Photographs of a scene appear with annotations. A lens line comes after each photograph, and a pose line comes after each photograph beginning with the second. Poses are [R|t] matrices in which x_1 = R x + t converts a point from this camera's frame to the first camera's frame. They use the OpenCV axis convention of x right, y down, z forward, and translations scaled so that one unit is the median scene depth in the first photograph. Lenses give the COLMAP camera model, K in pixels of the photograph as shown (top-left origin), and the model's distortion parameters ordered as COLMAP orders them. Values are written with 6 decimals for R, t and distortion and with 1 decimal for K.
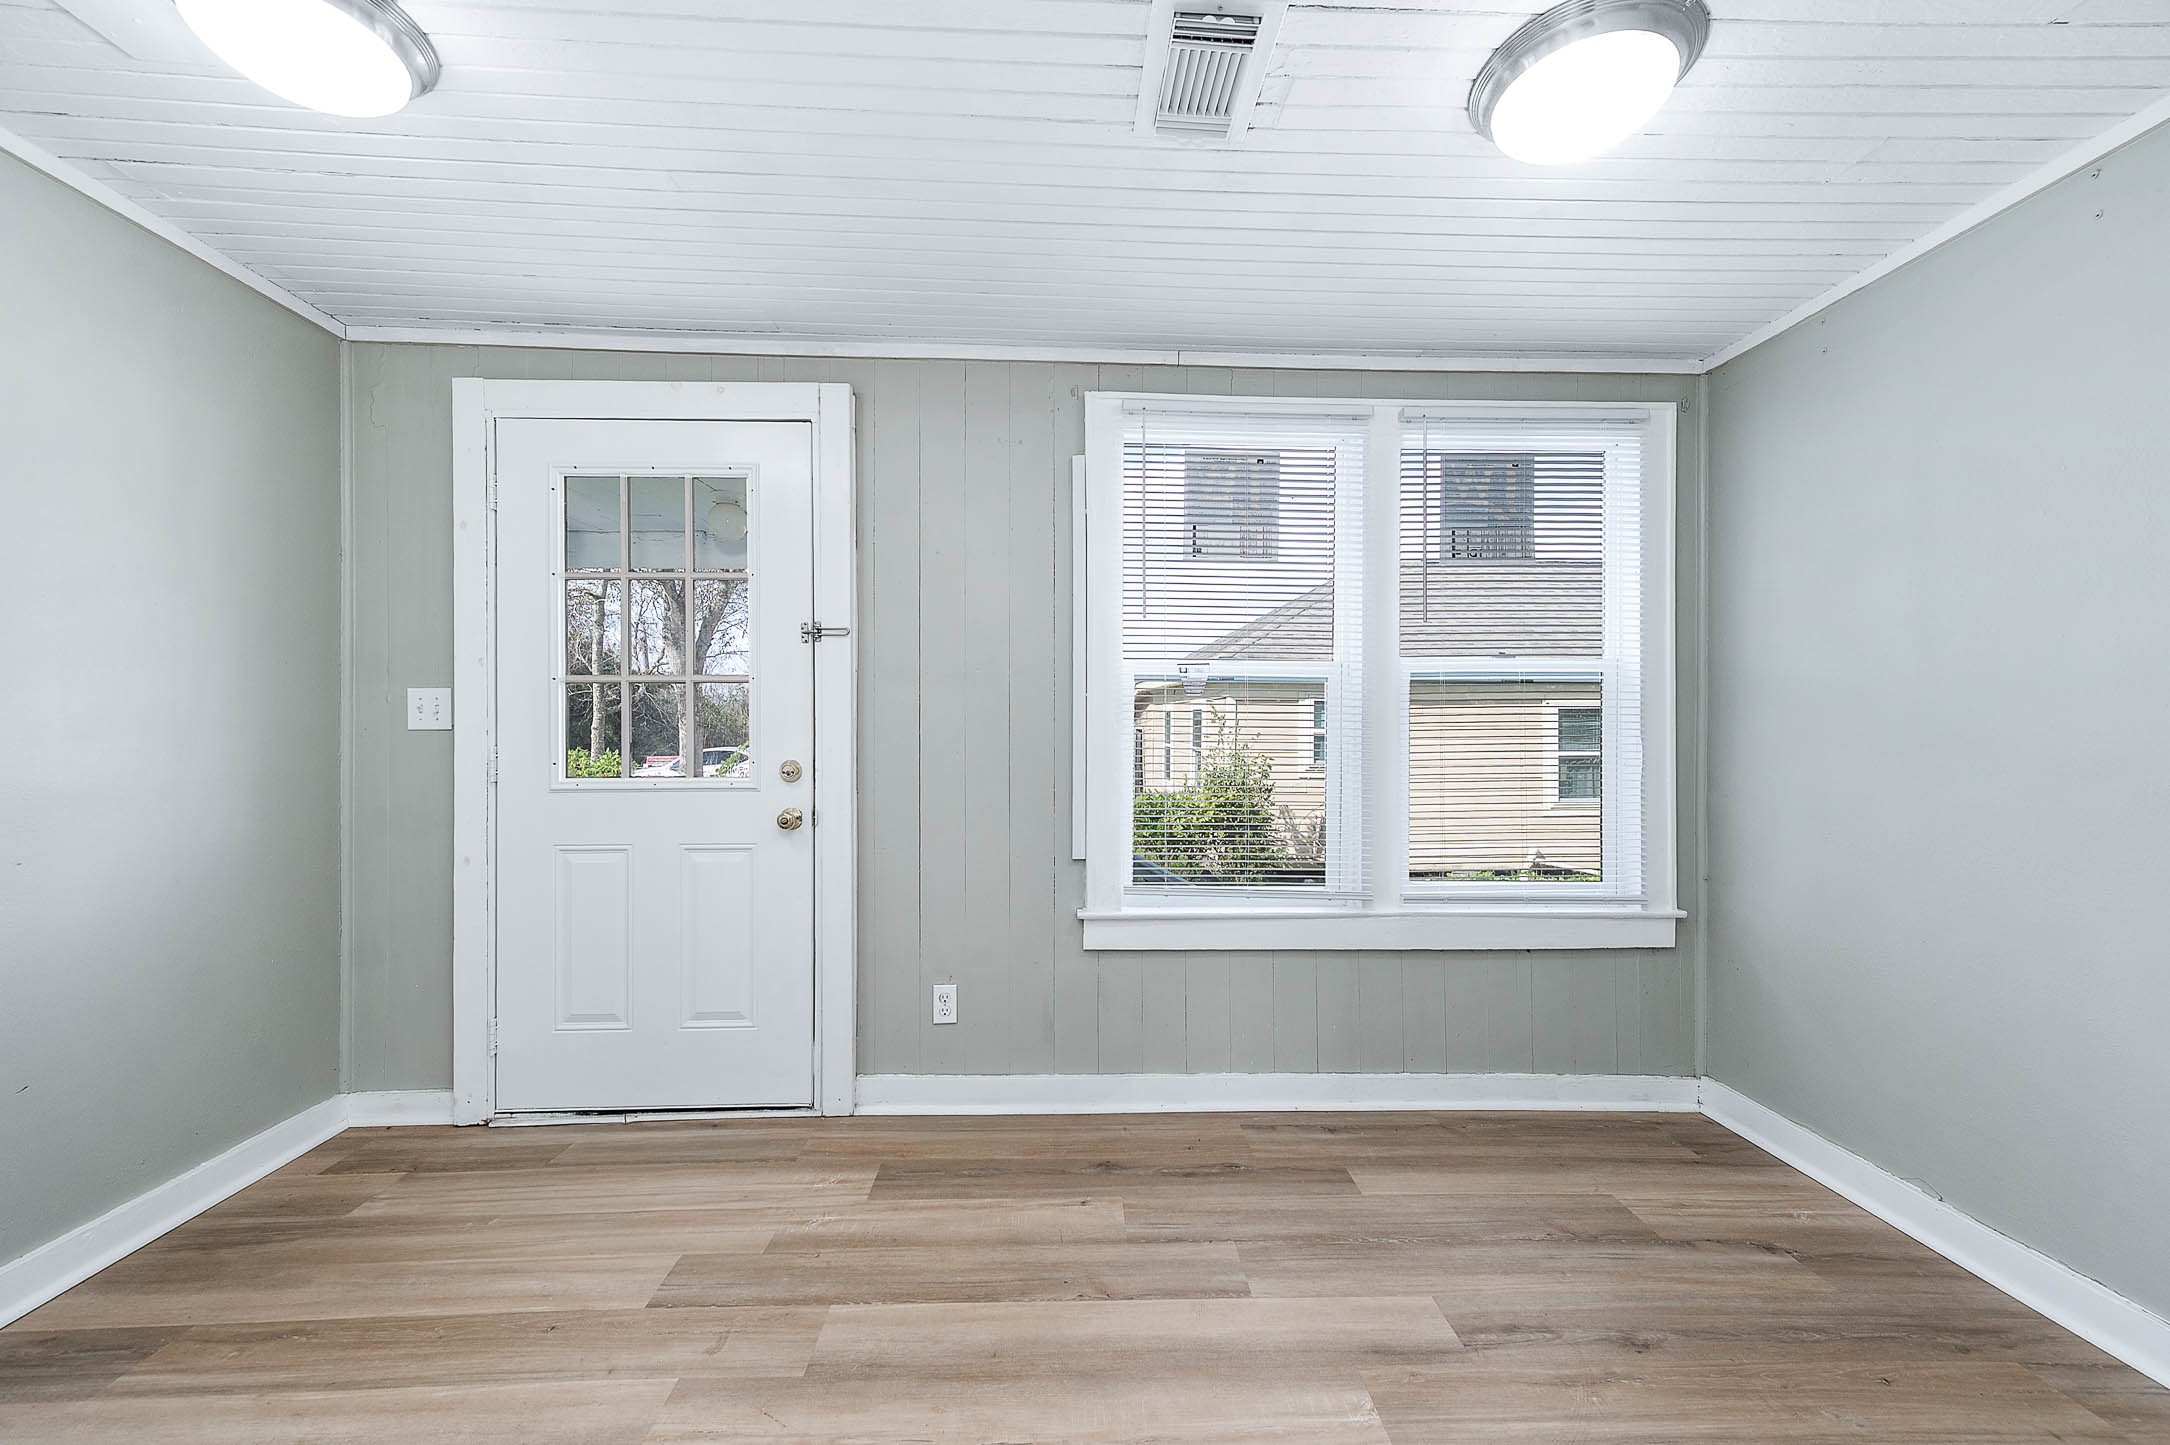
lens RADIAL K [[851.5, 0, 1082.5], [0, 851.5, 725.7], [0, 0, 1]] dist [0.009240, 0.000202]
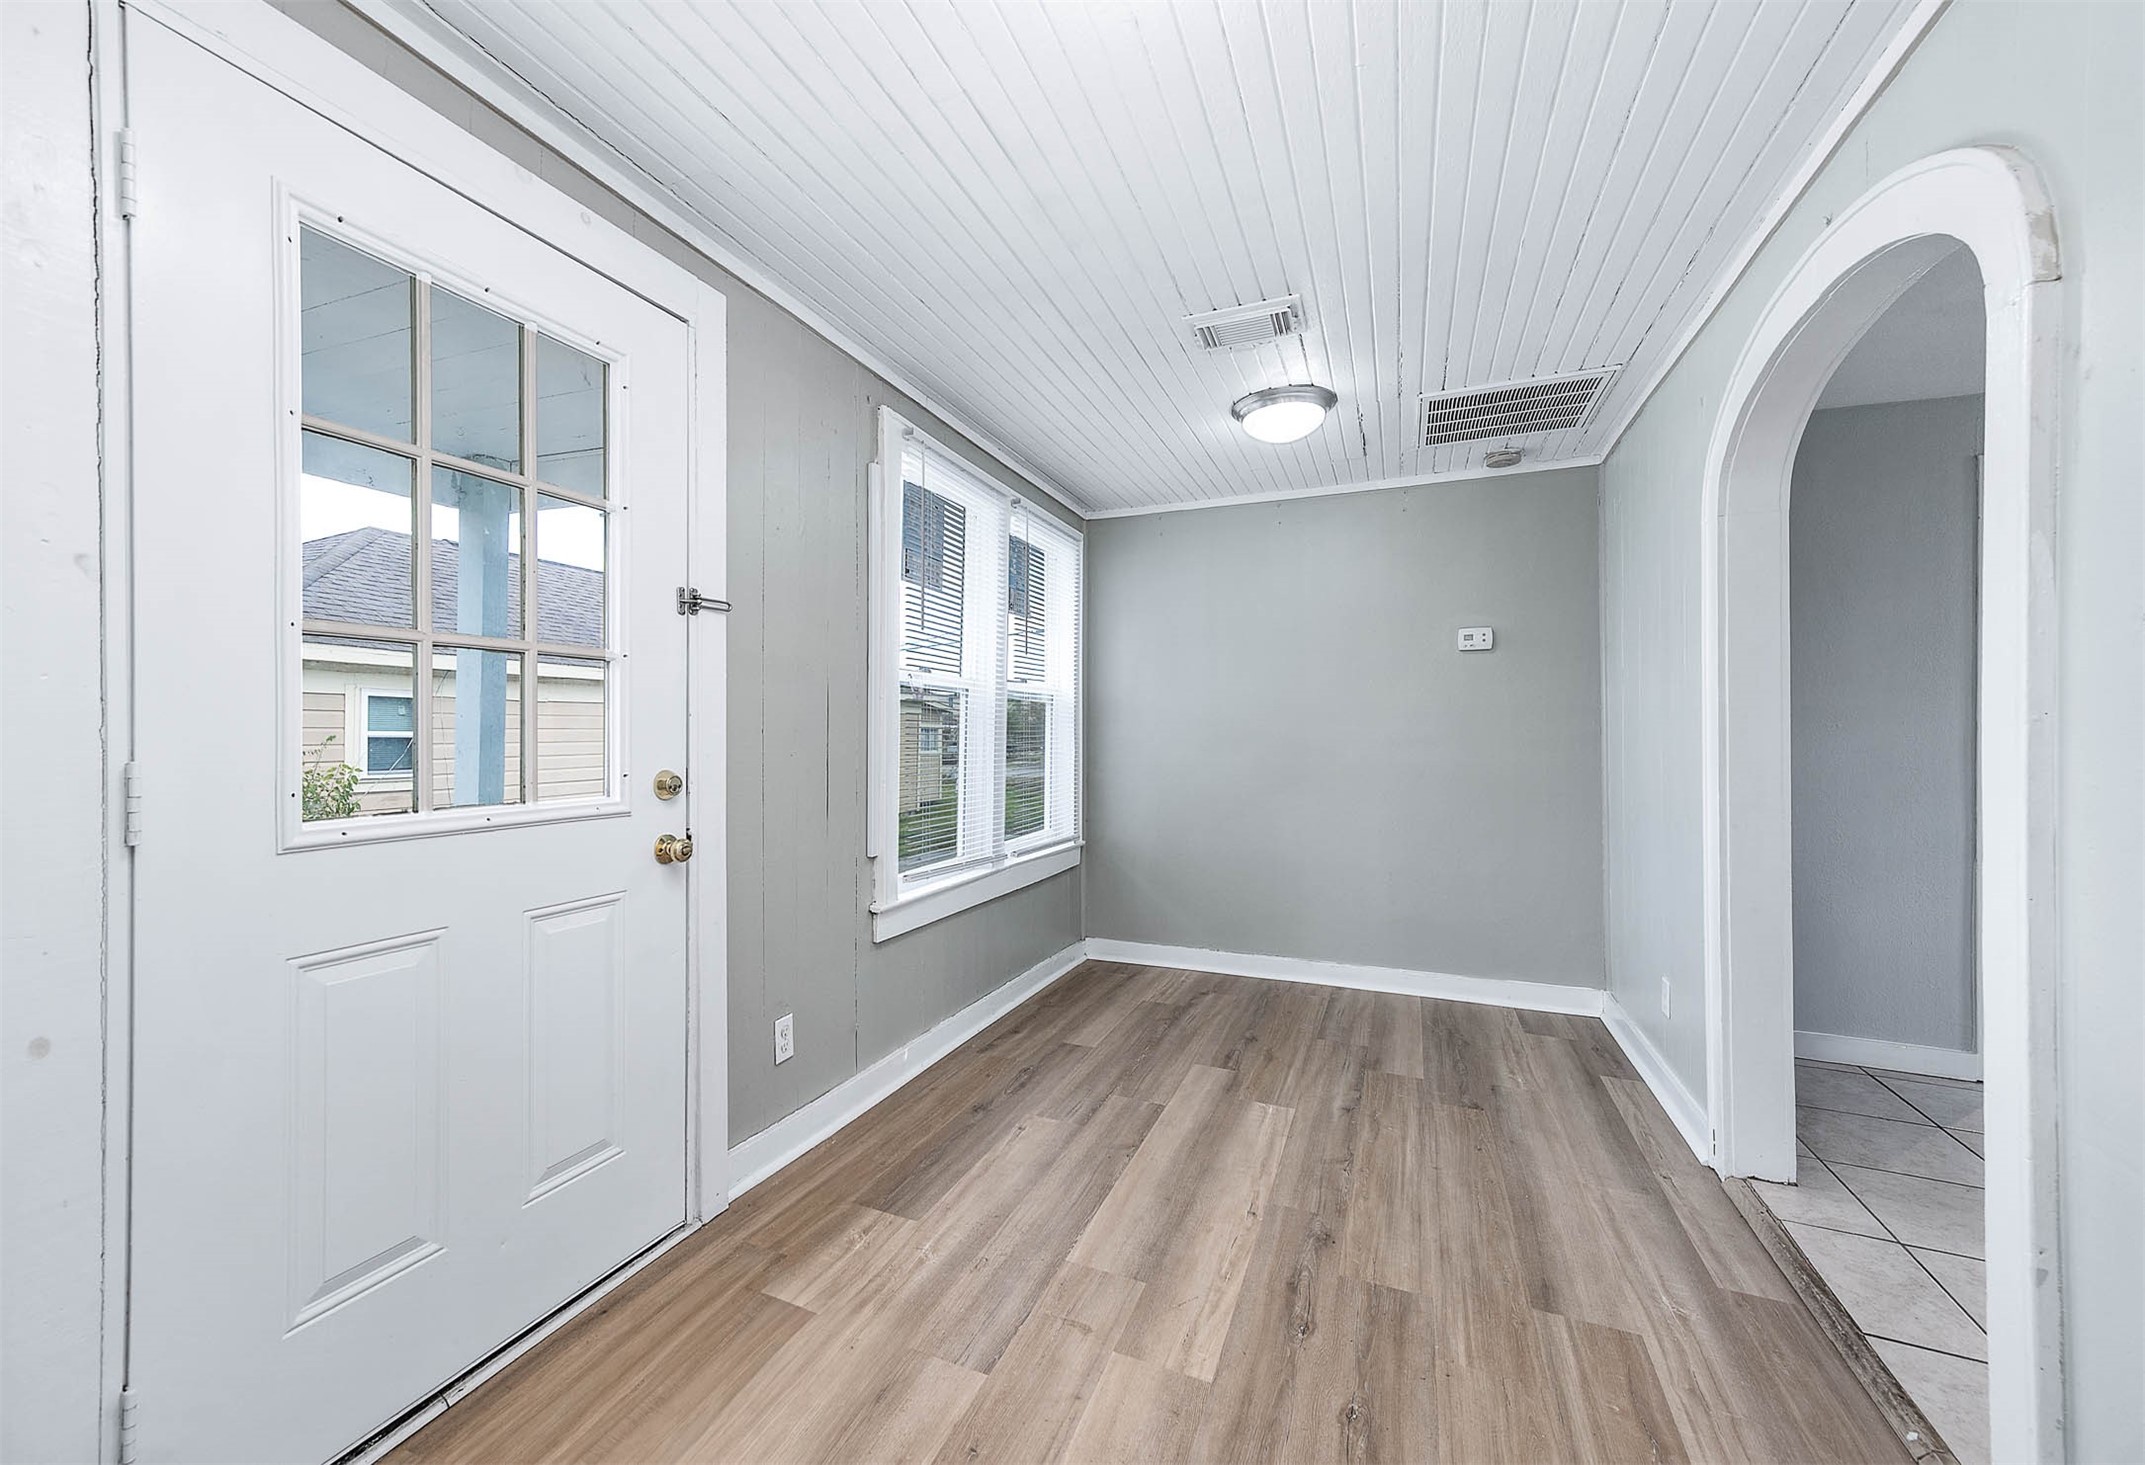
lens RADIAL K [[836.4, 0, 1064.9], [0, 836.4, 735.9], [0, 0, 1]] dist [0.003366, 0.000210]
pose [[0.421855, -0.002065, 0.906661, -0.930811], [-0.004004, 0.999983, 0.004141, 0.006860], [-0.906654, -0.005378, 0.421840, 0.412993]]
